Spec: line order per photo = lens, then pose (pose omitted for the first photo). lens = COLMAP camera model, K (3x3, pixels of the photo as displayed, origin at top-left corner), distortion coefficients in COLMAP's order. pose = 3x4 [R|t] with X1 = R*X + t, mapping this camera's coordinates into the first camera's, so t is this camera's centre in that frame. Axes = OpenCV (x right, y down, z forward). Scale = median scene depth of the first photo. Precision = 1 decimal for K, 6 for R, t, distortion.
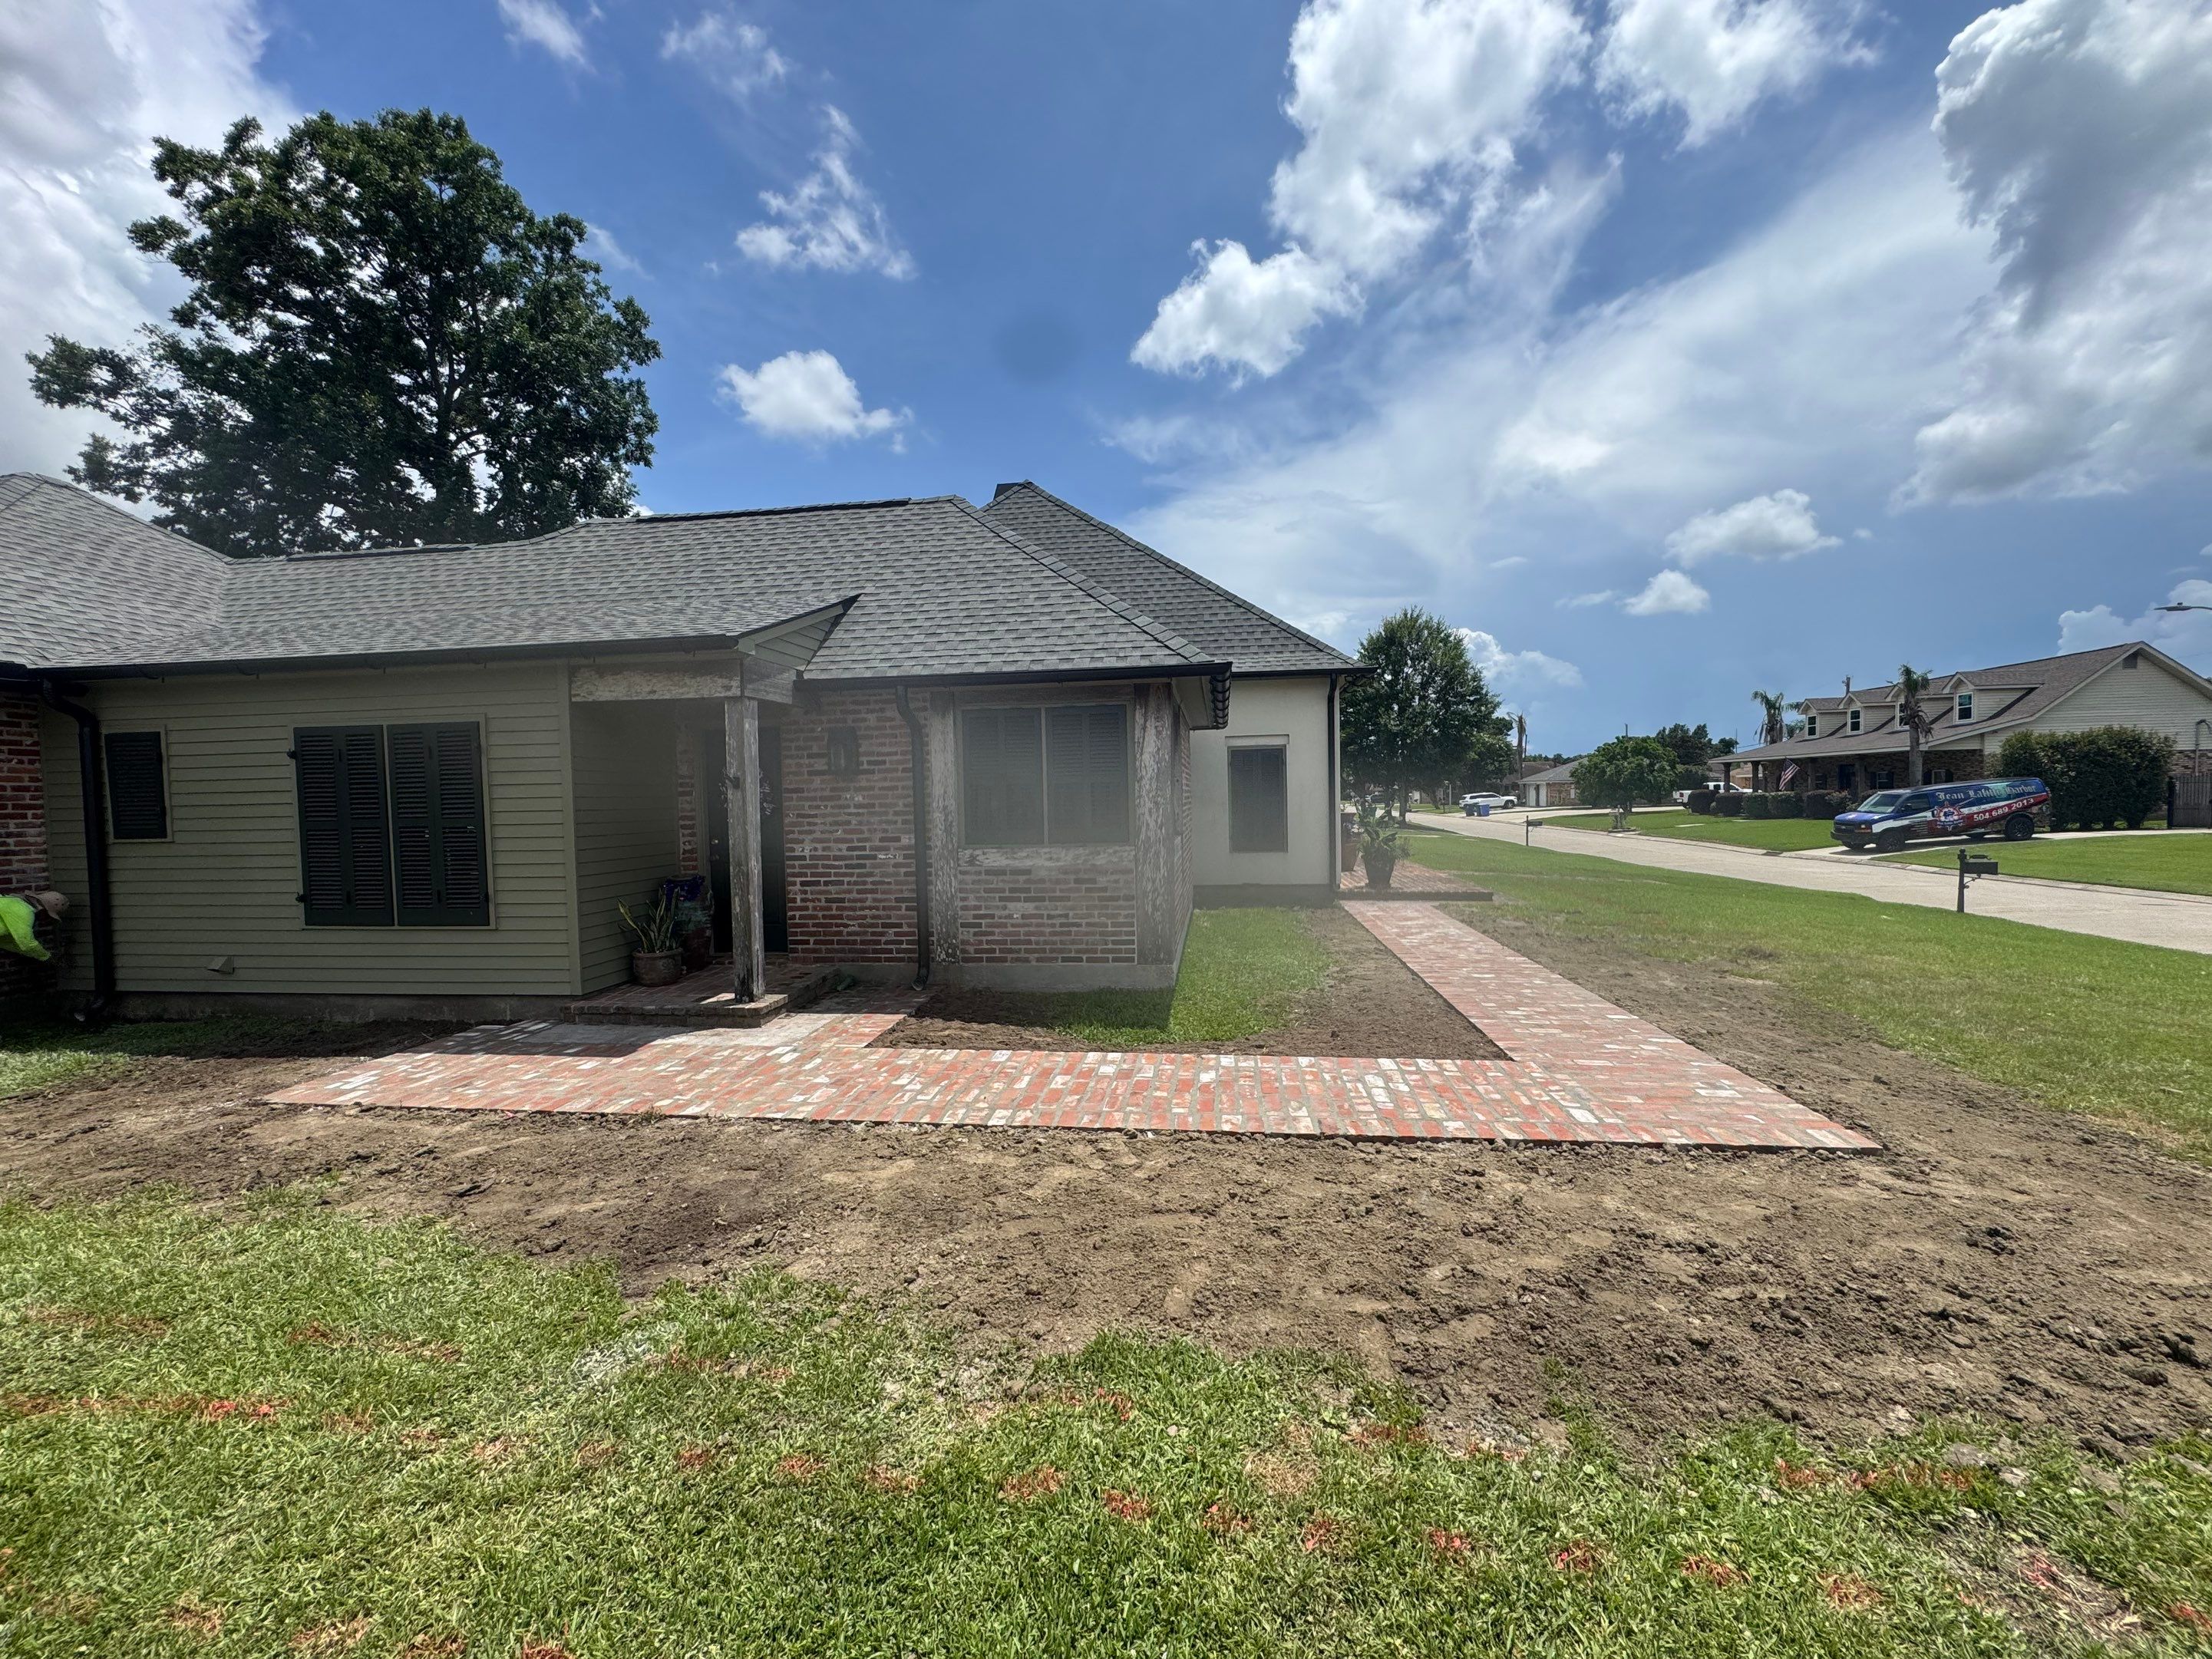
lens RADIAL K [[880.5, 0, 1101.5], [0, 880.5, 830.4], [0, 0, 1]] dist [-0.004516, 0.001303]
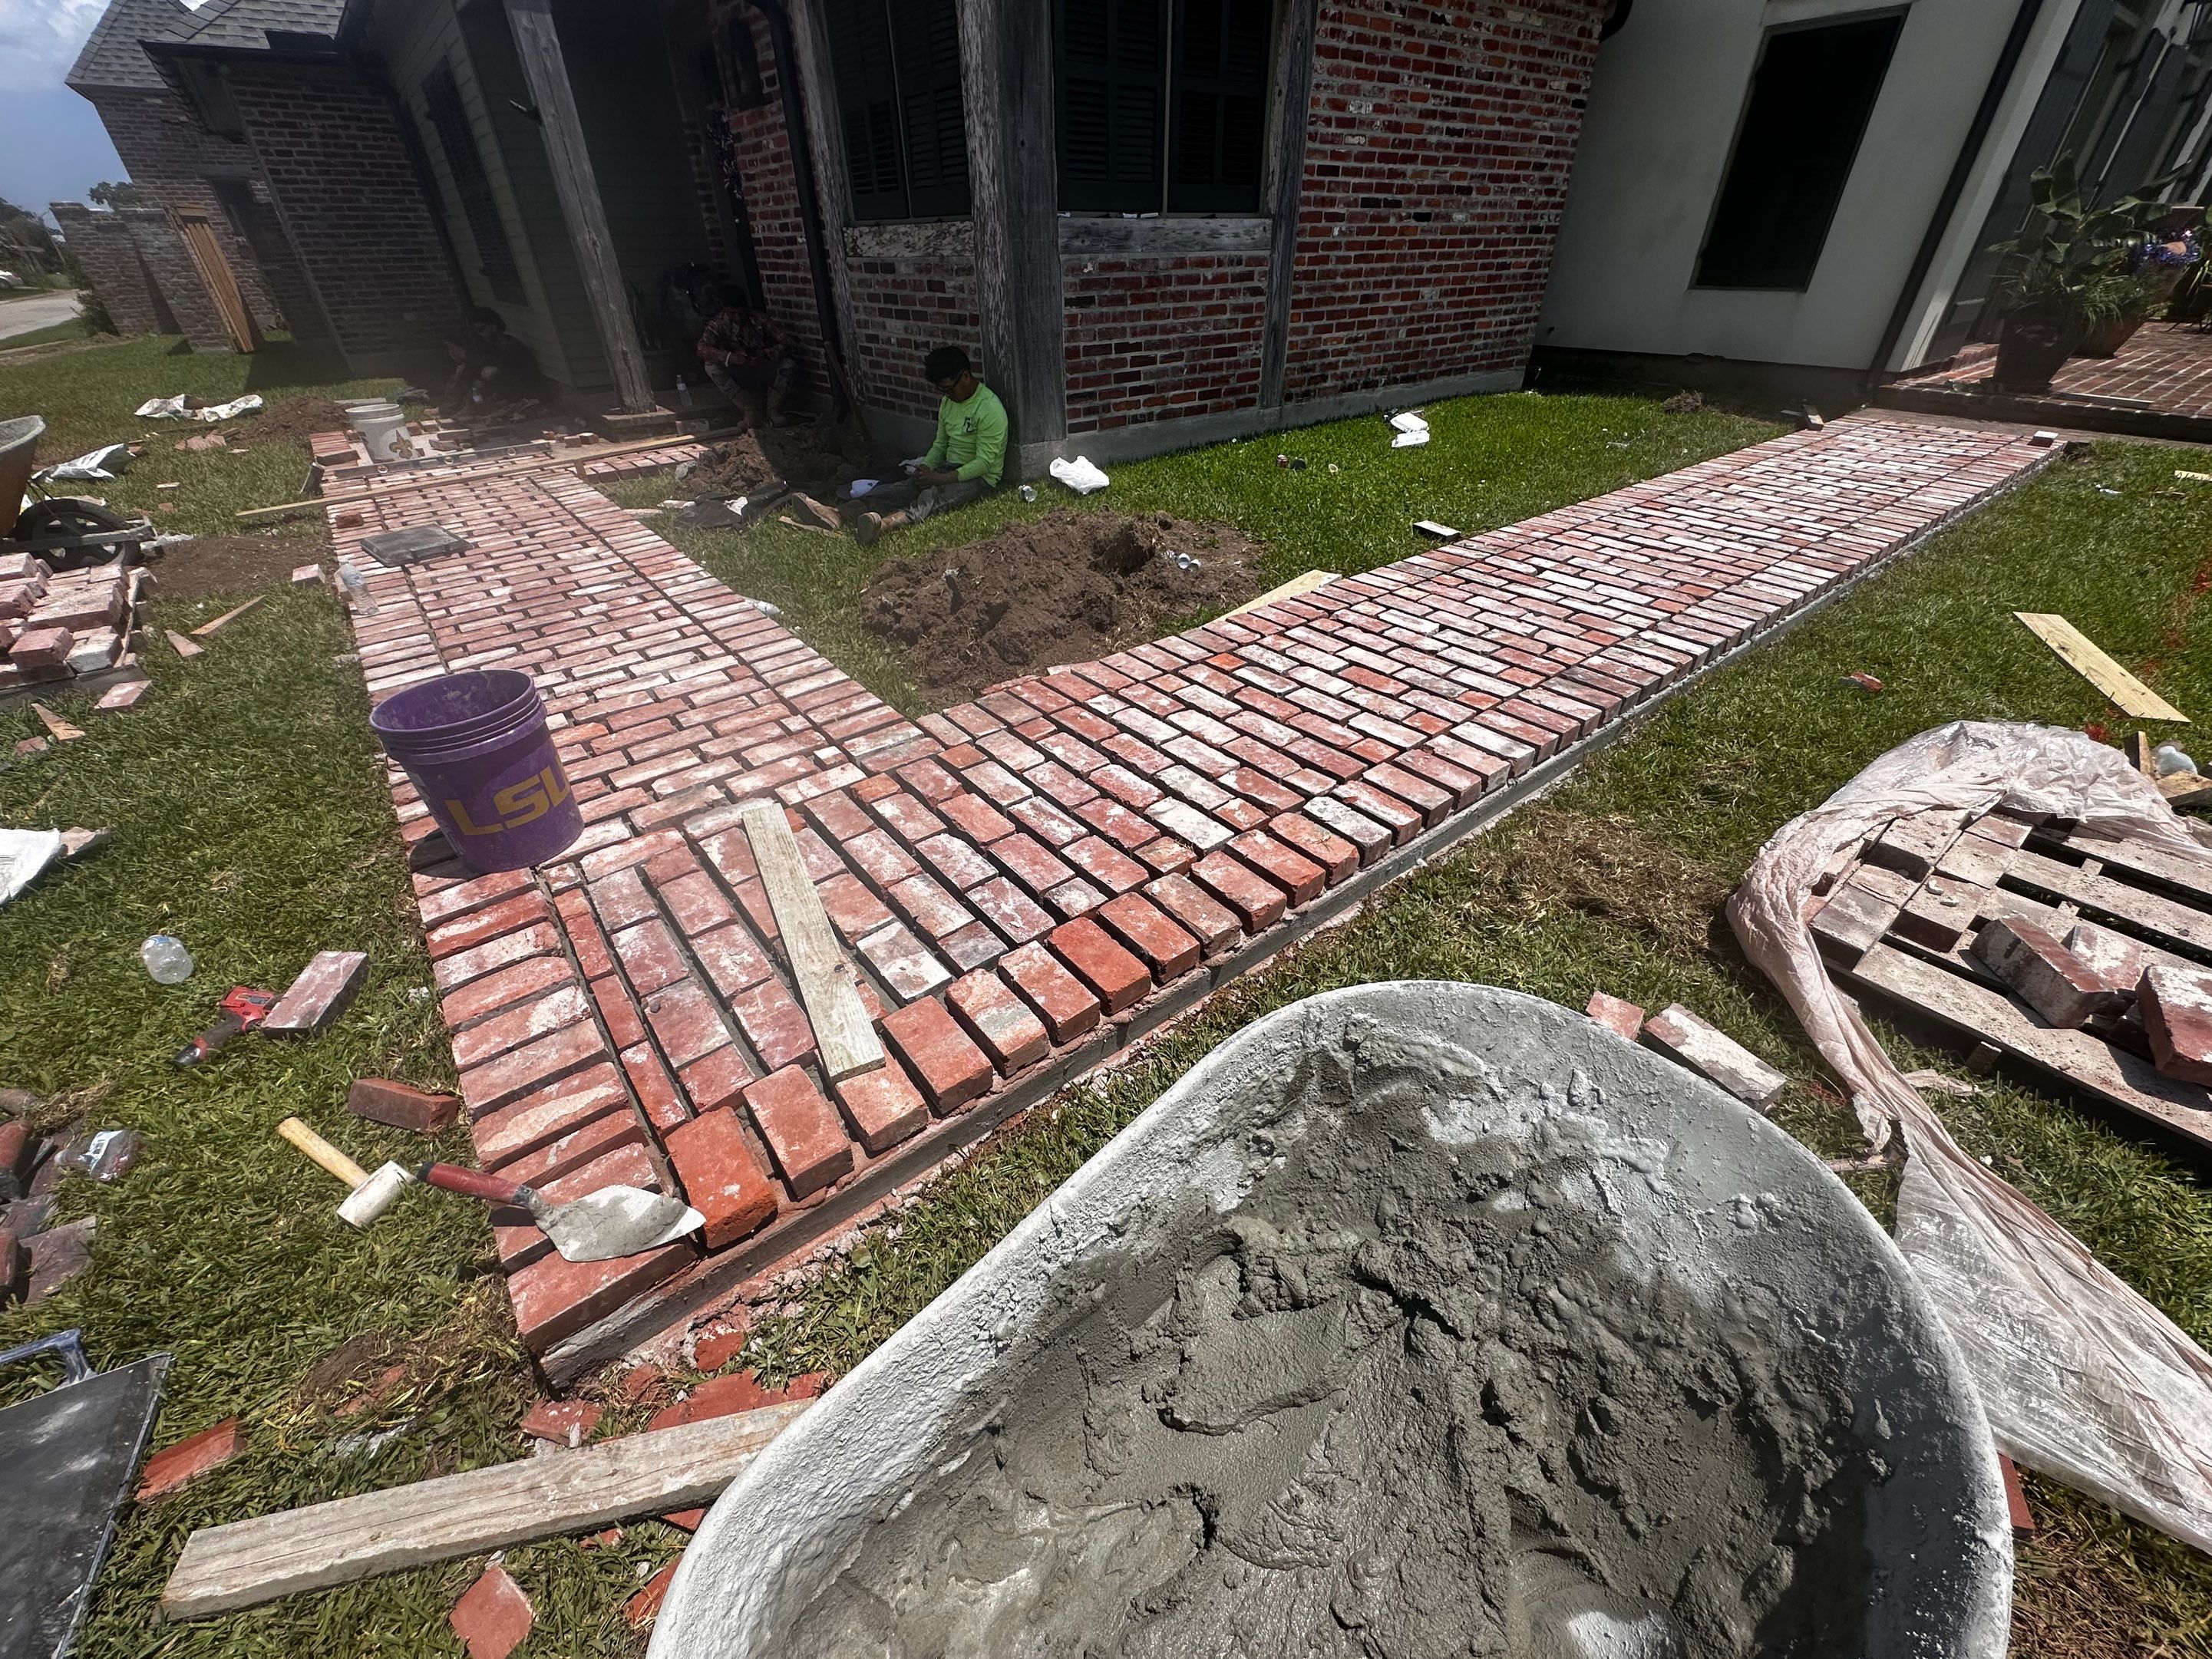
lens RADIAL K [[880.5, 0, 1108.6], [0, 880.5, 824.5], [0, 0, 1]] dist [-0.004516, 0.001303]
pose [[0.716765, 0.394096, -0.575270, 0.575968], [-0.026753, 0.839914, 0.542060, 0.034973], [0.696801, -0.373140, 0.612564, 0.528169]]
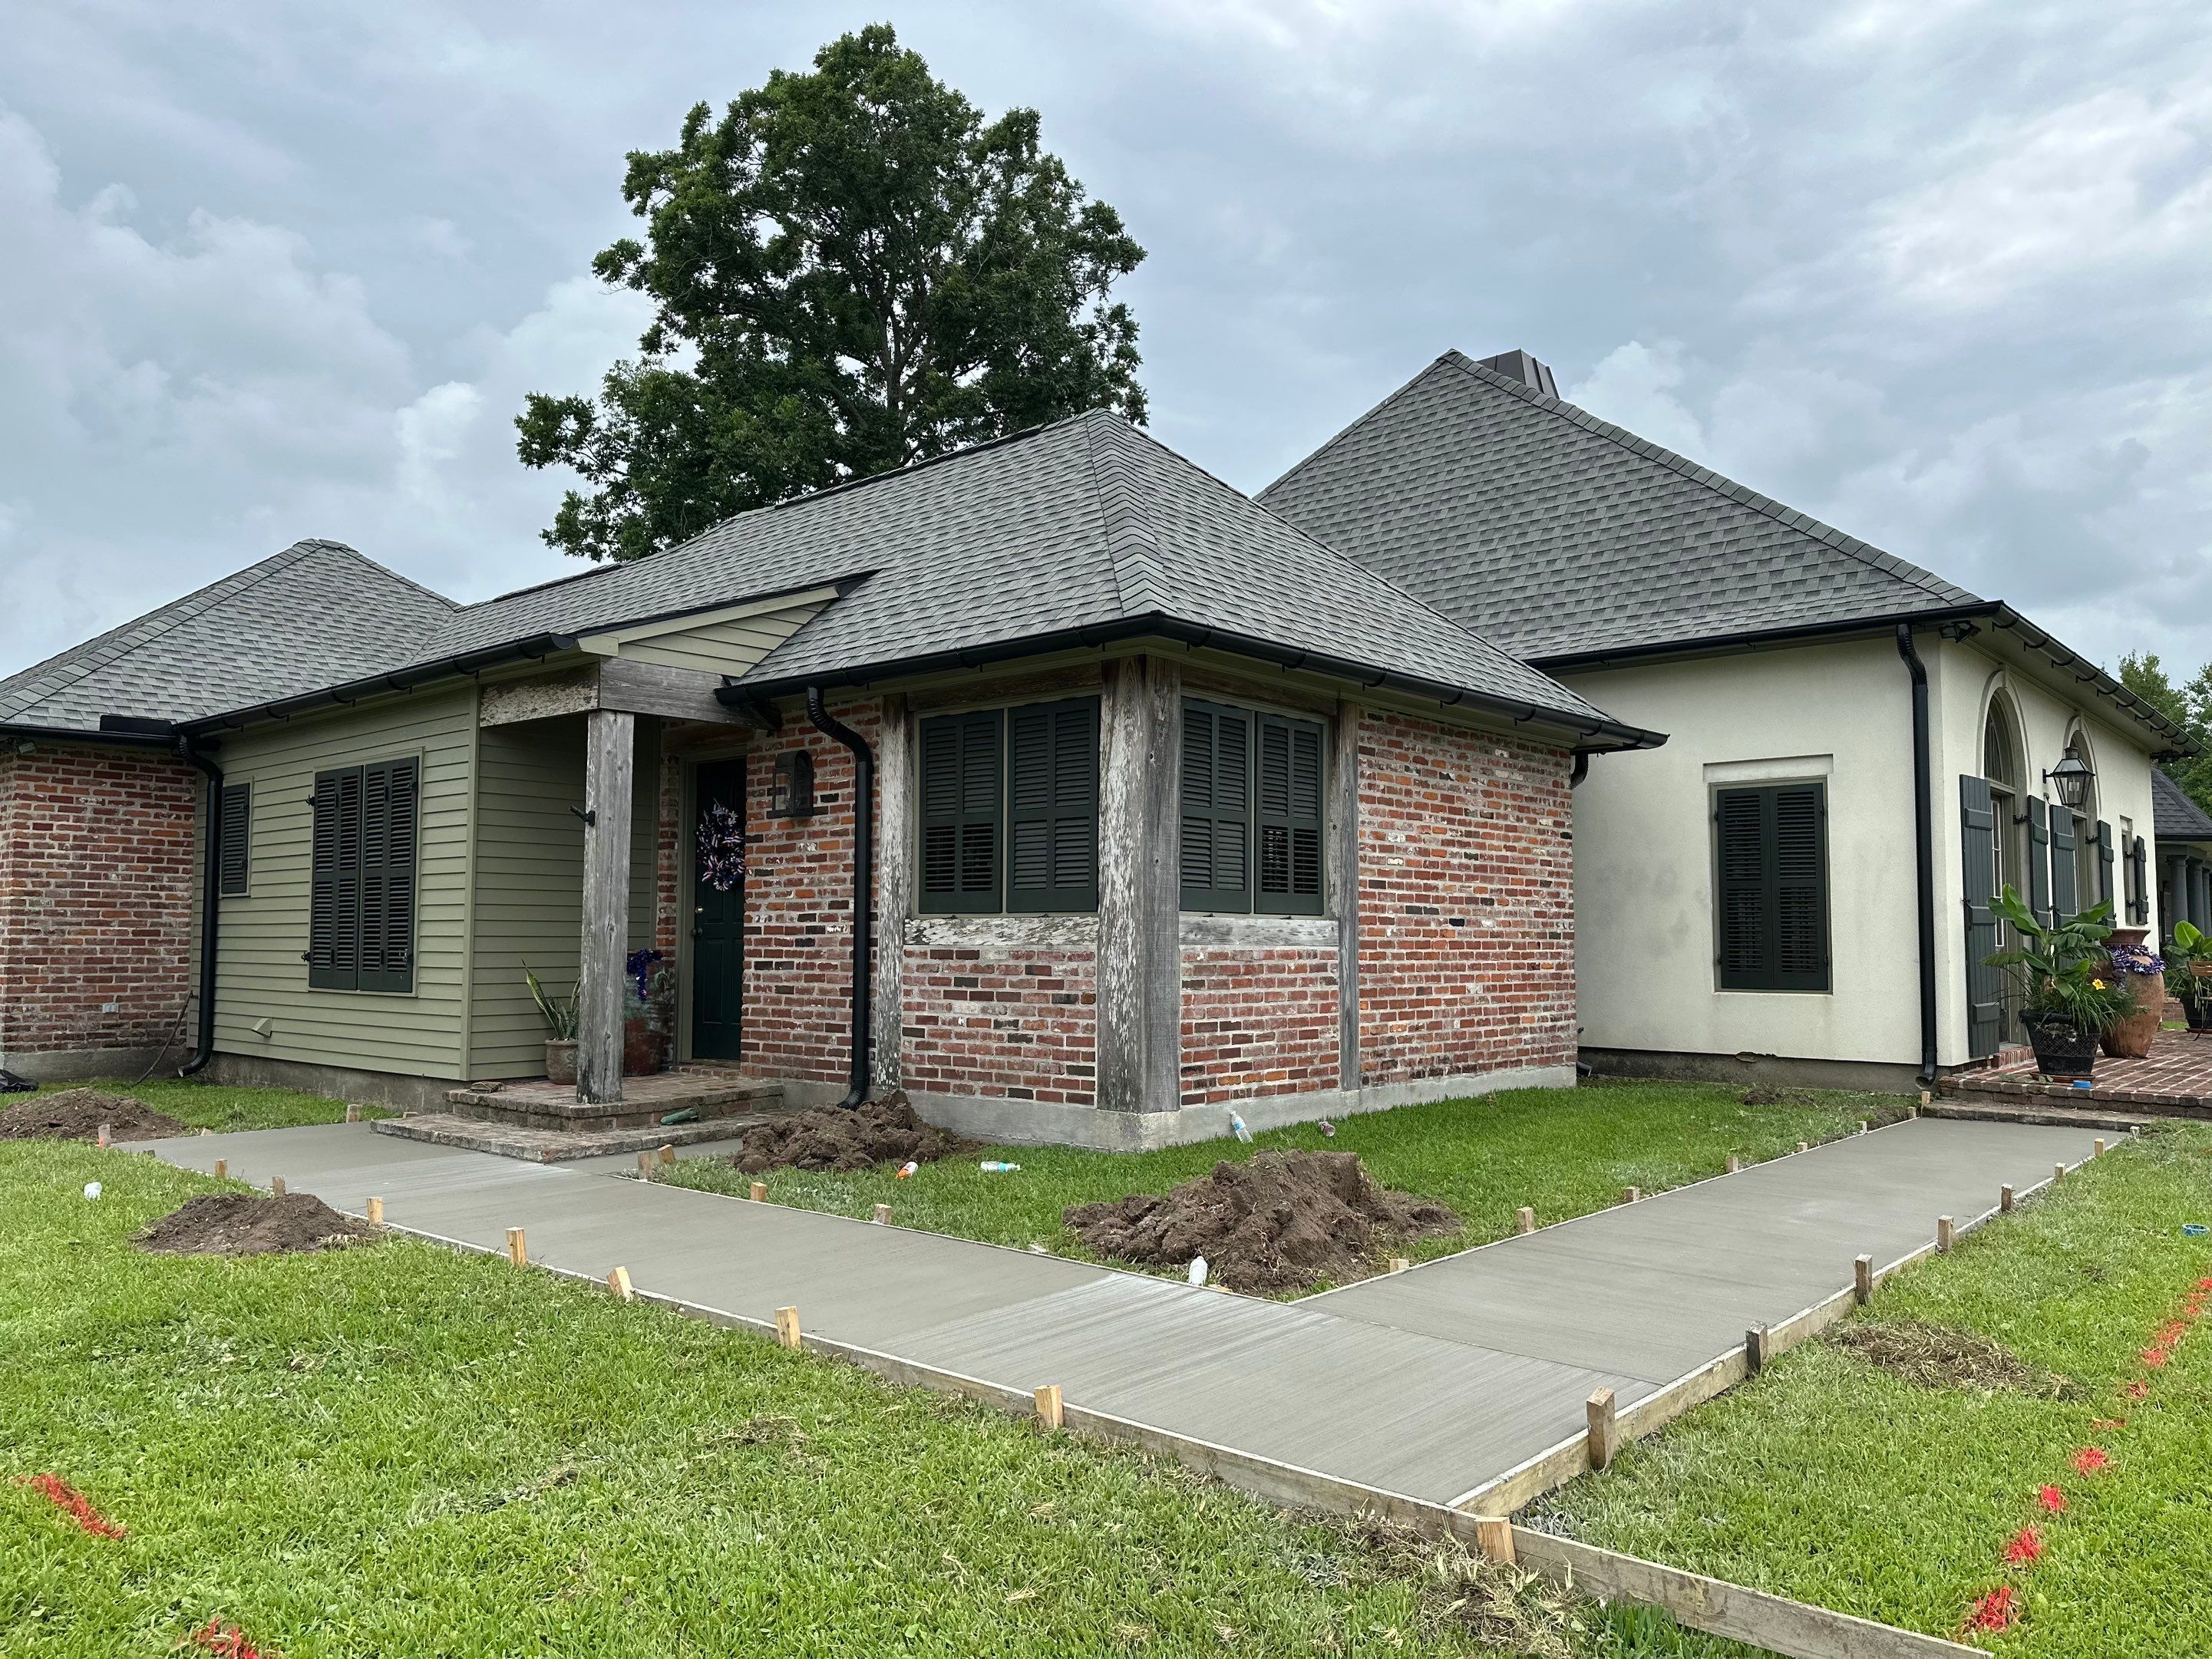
lens RADIAL K [[1540.0, 0, 1098.0], [0, 1540.0, 837.4], [0, 0, 1]] dist [0.072807, -0.056358]
pose [[0.829462, -0.014147, -0.558384, 0.621917], [-0.042060, 0.995259, -0.087694, 0.055661], [0.556977, 0.096225, 0.824935, 0.087436]]
